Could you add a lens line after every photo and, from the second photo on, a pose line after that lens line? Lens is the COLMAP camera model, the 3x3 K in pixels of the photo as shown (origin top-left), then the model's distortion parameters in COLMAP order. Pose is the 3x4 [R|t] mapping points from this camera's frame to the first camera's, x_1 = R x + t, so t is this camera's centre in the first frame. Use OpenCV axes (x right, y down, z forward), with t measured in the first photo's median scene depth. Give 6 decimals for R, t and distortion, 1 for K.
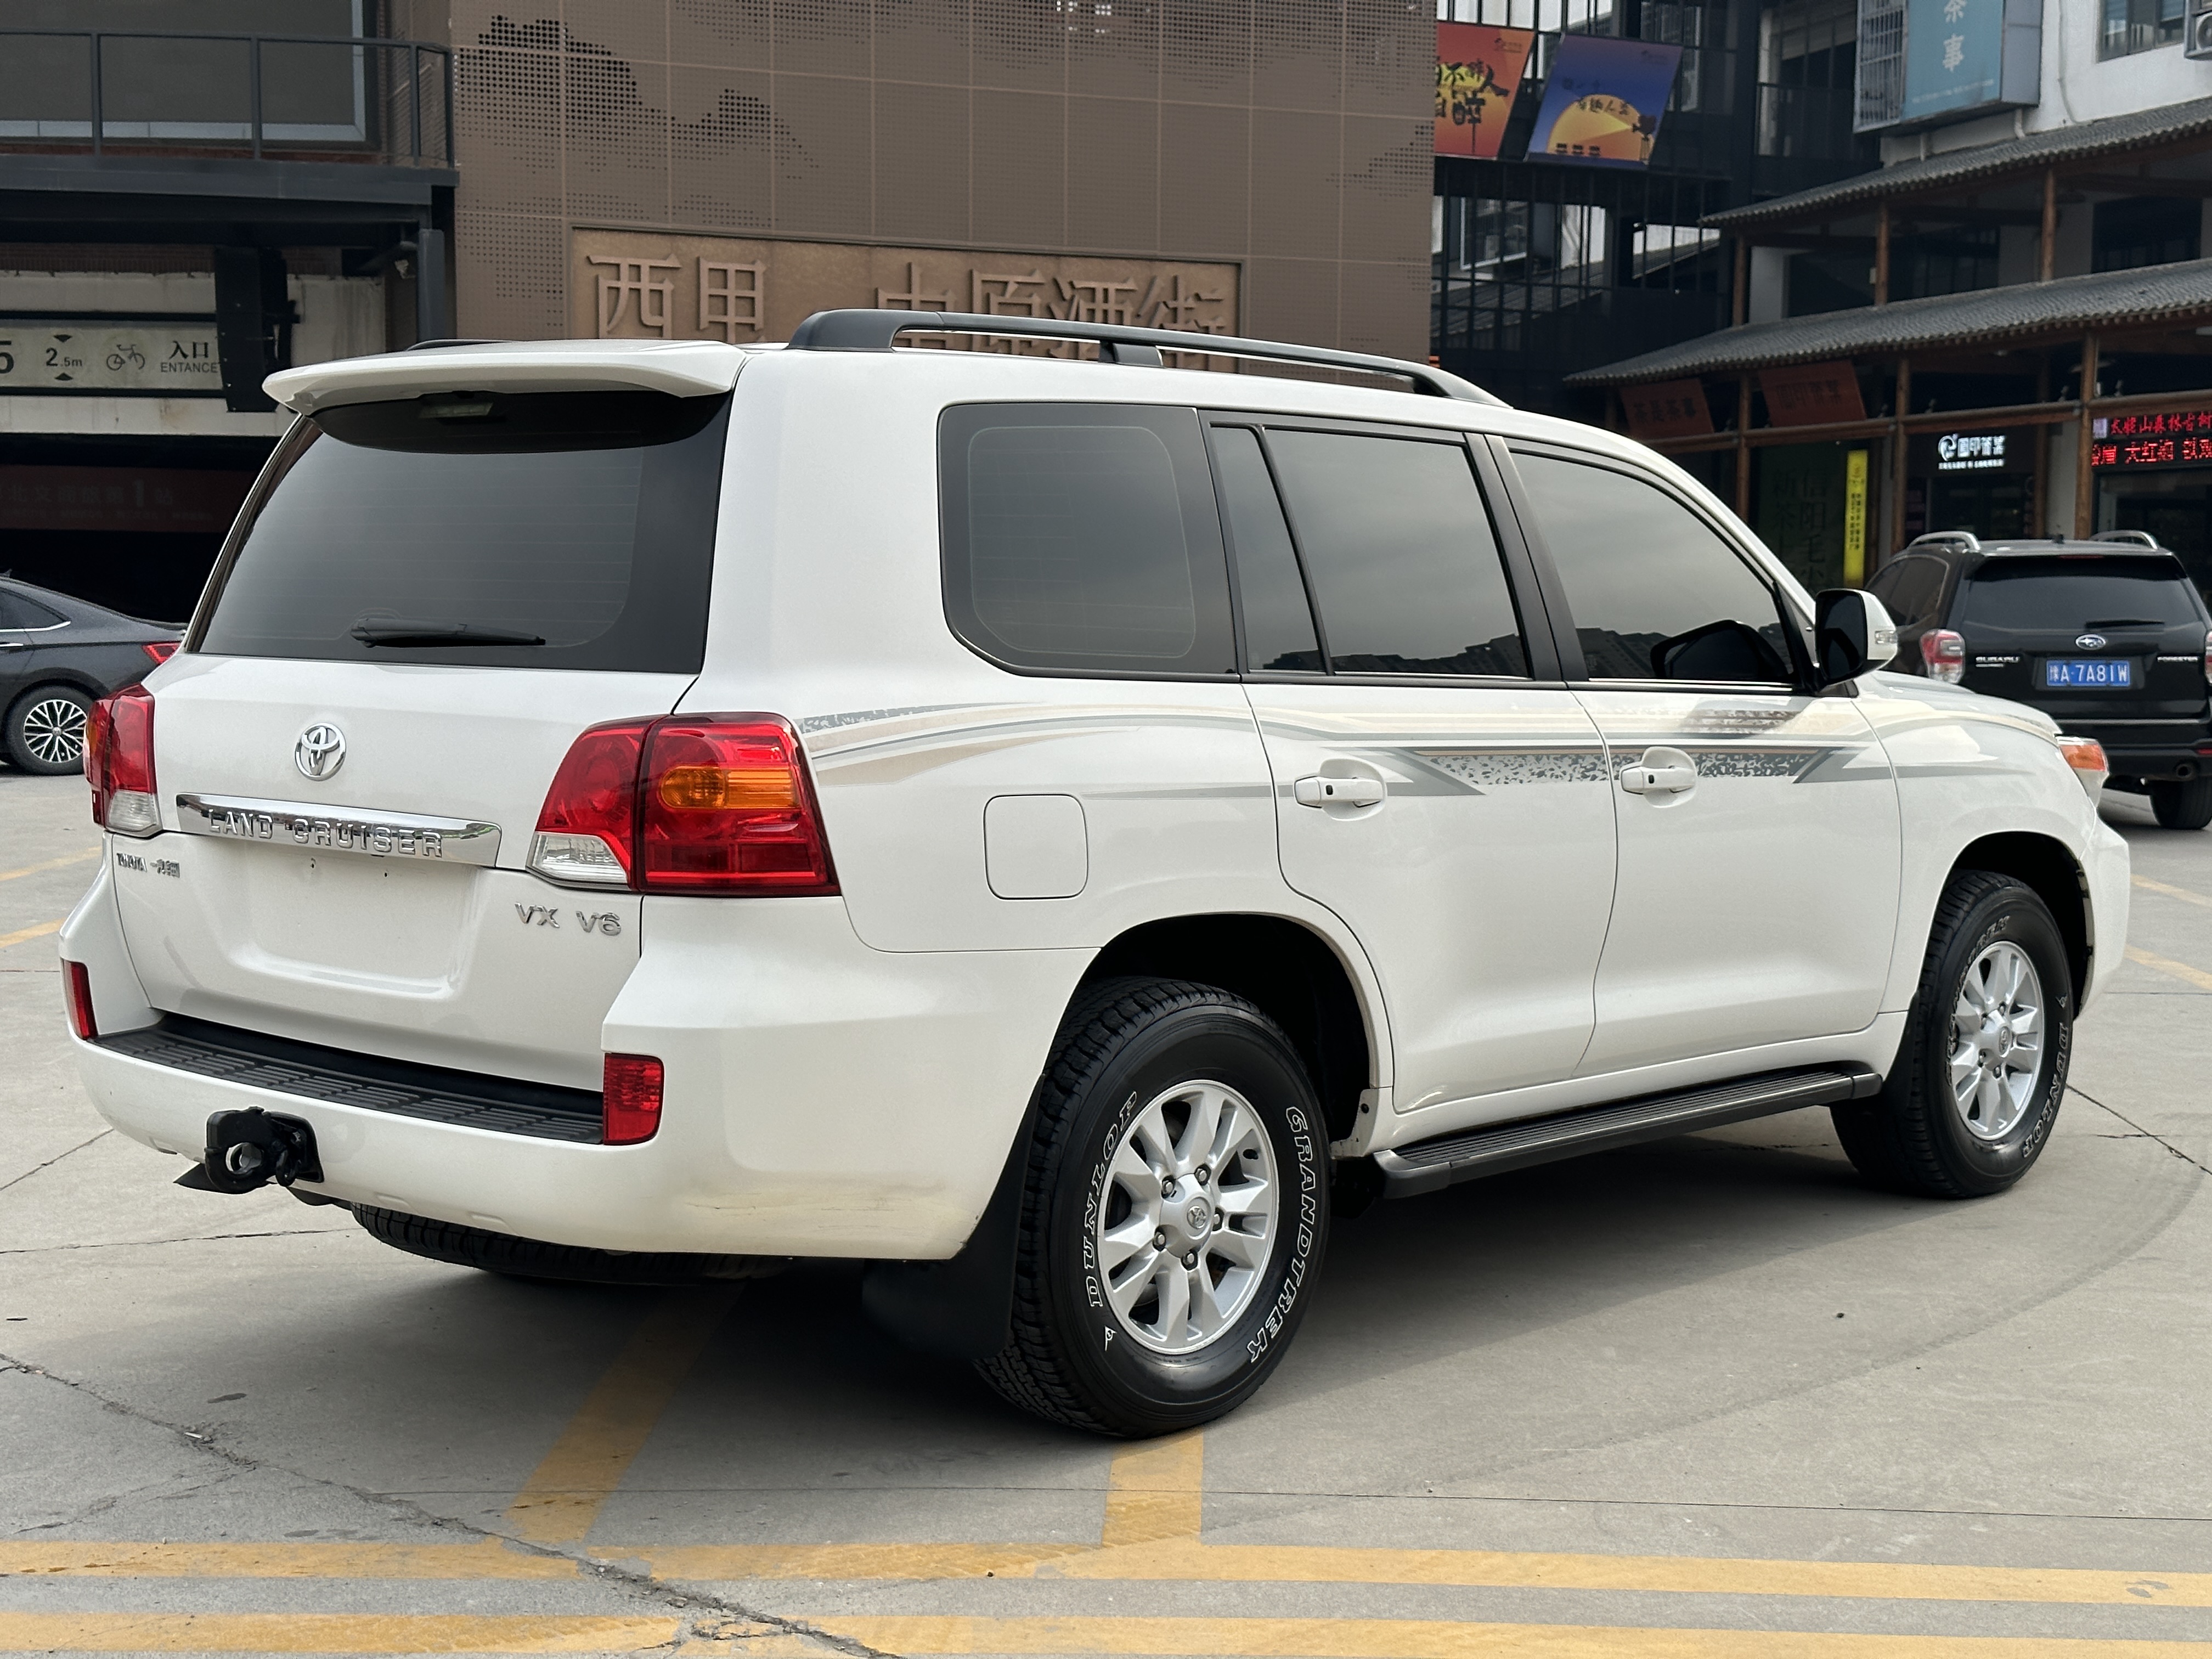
lens RADIAL K [[3091.3, 0, 1089.1], [0, 3091.3, 817.8], [0, 0, 1]] dist [0.105585, 0.000000]
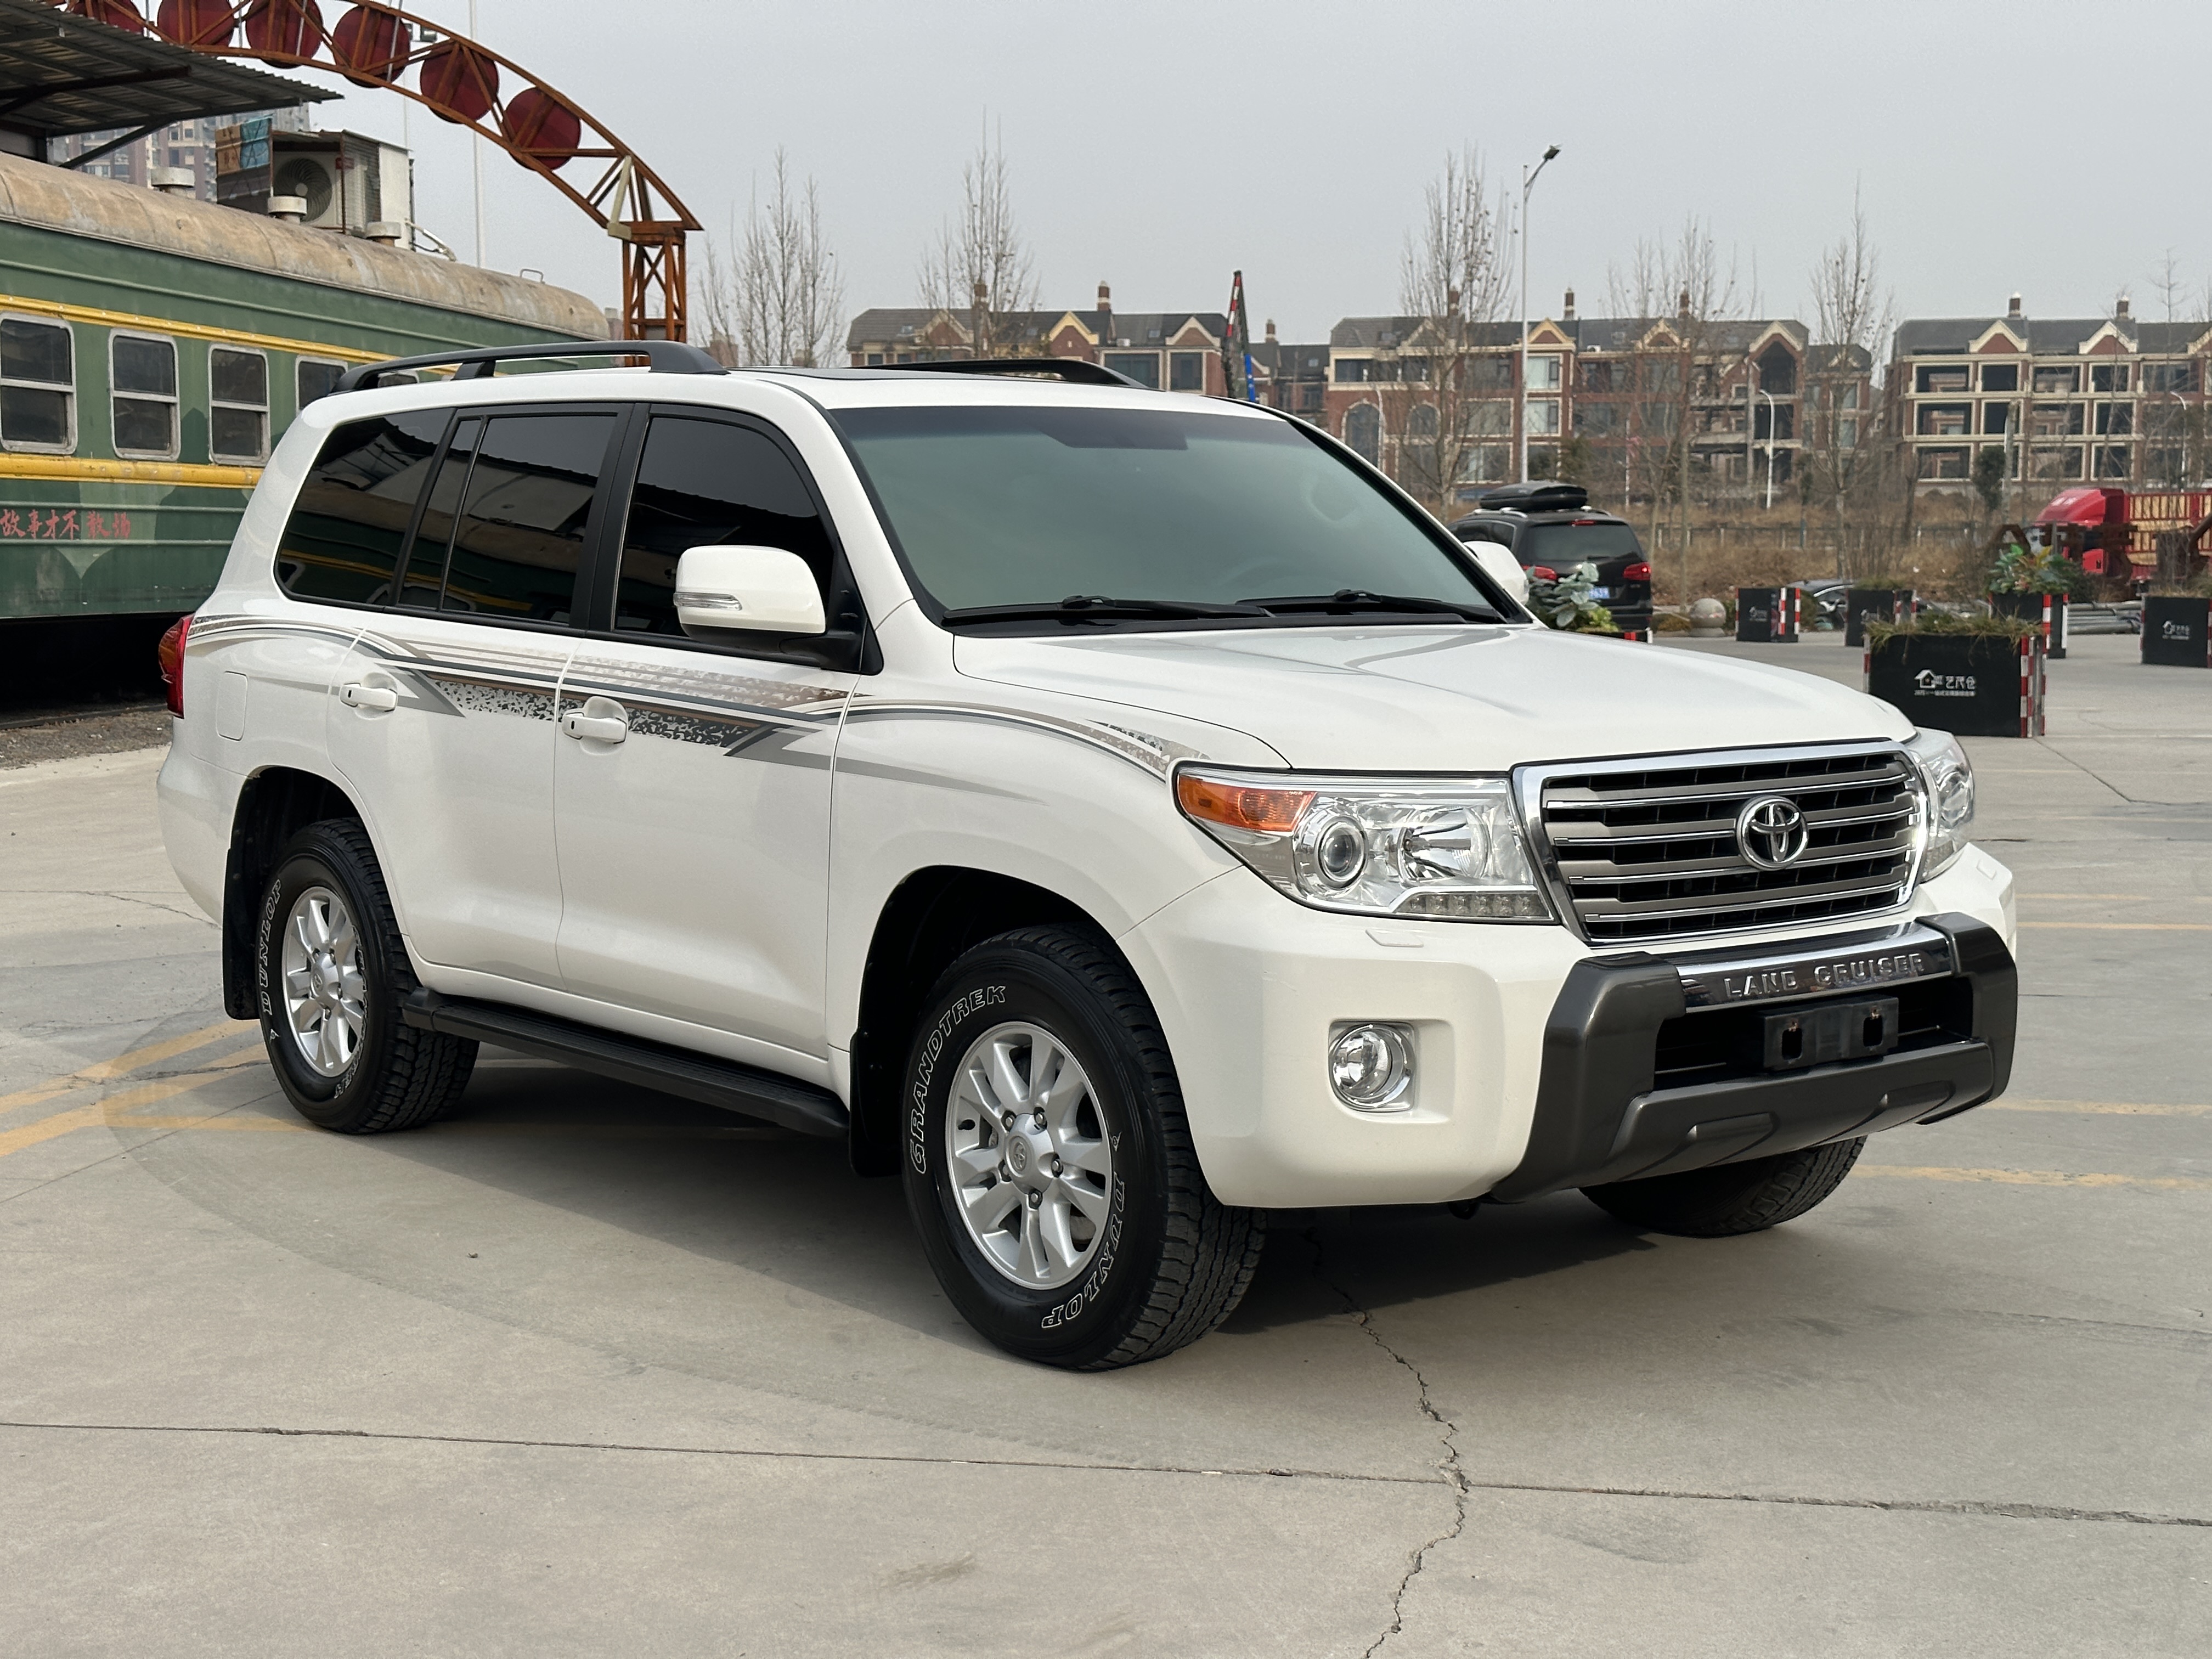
lens RADIAL K [[3091.3, 0, 1087.7], [0, 3091.3, 818.7], [0, 0, 1]] dist [0.105585, 0.000000]
pose [[-0.136159, 0.086396, -0.986913, 1.456577], [-0.074168, 0.992505, 0.097119, -0.116716], [0.987907, 0.086421, -0.128730, 1.589410]]
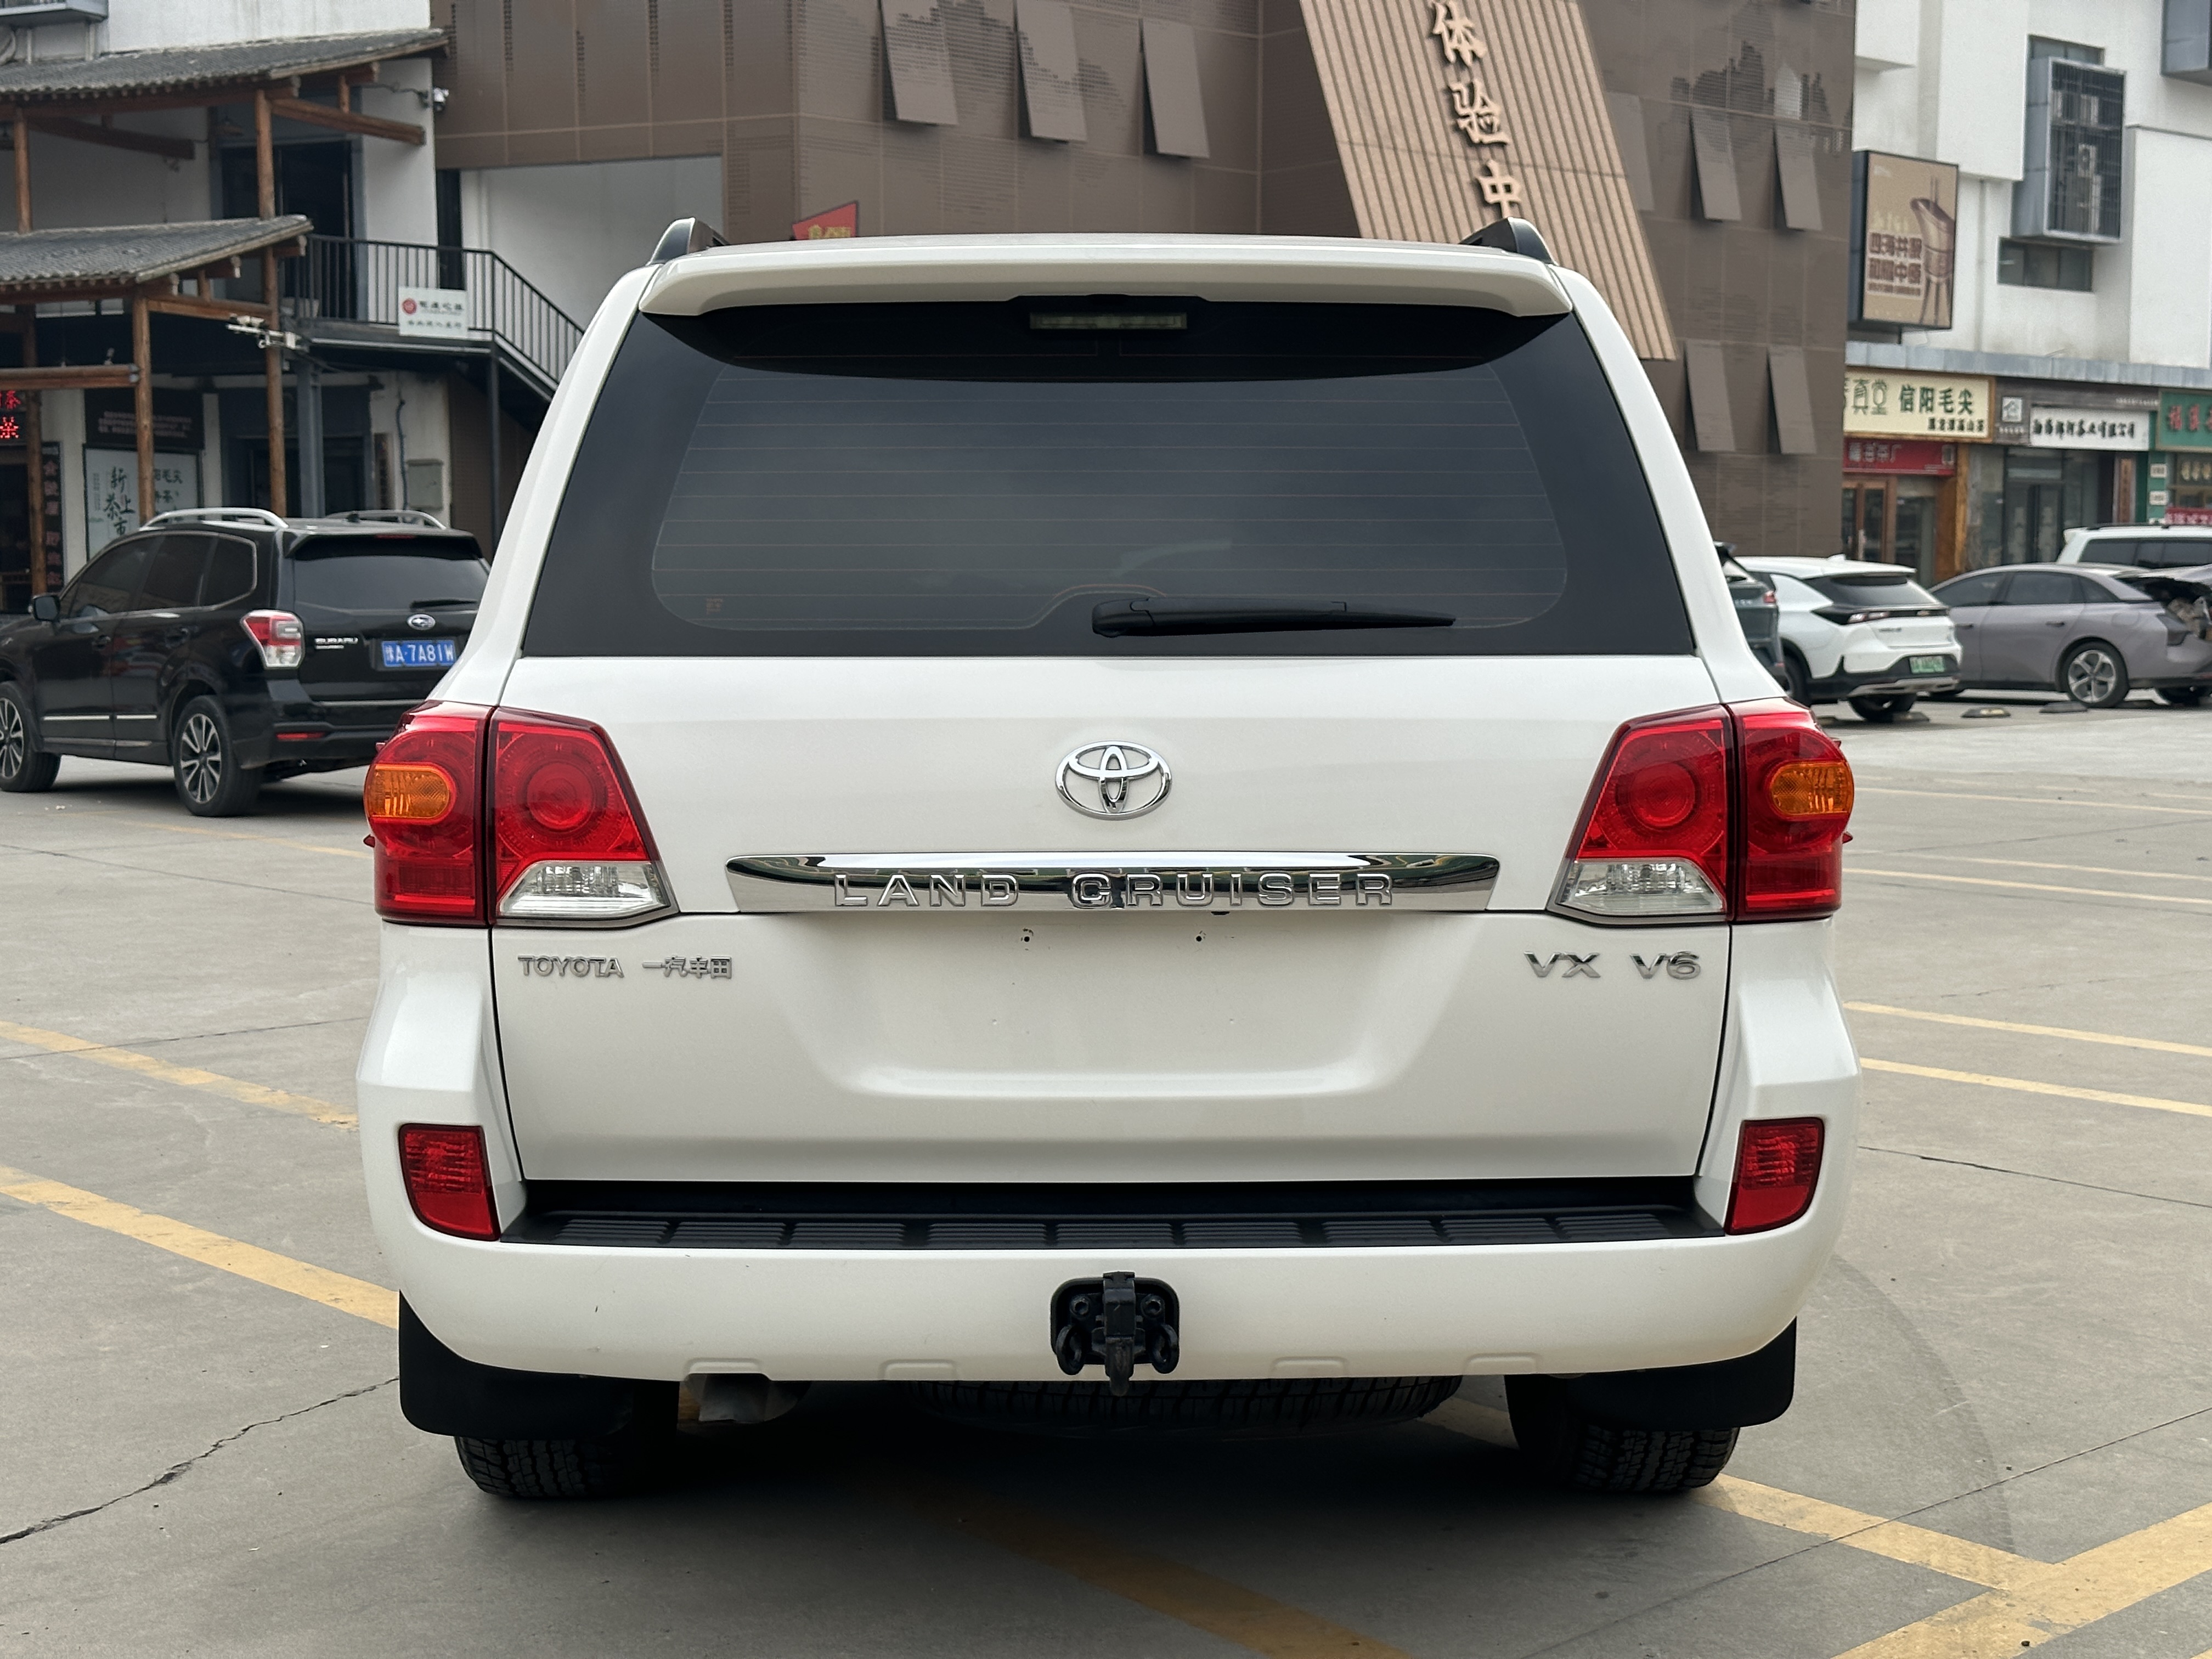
lens RADIAL K [[3091.3, 0, 1100.7], [0, 3091.3, 832.3], [0, 0, 1]] dist [0.105585, 0.000000]
pose [[0.691601, -0.063984, 0.719440, -0.695231], [0.056879, 0.997800, 0.034063, -0.030506], [-0.720037, 0.017363, 0.693719, 0.445415]]
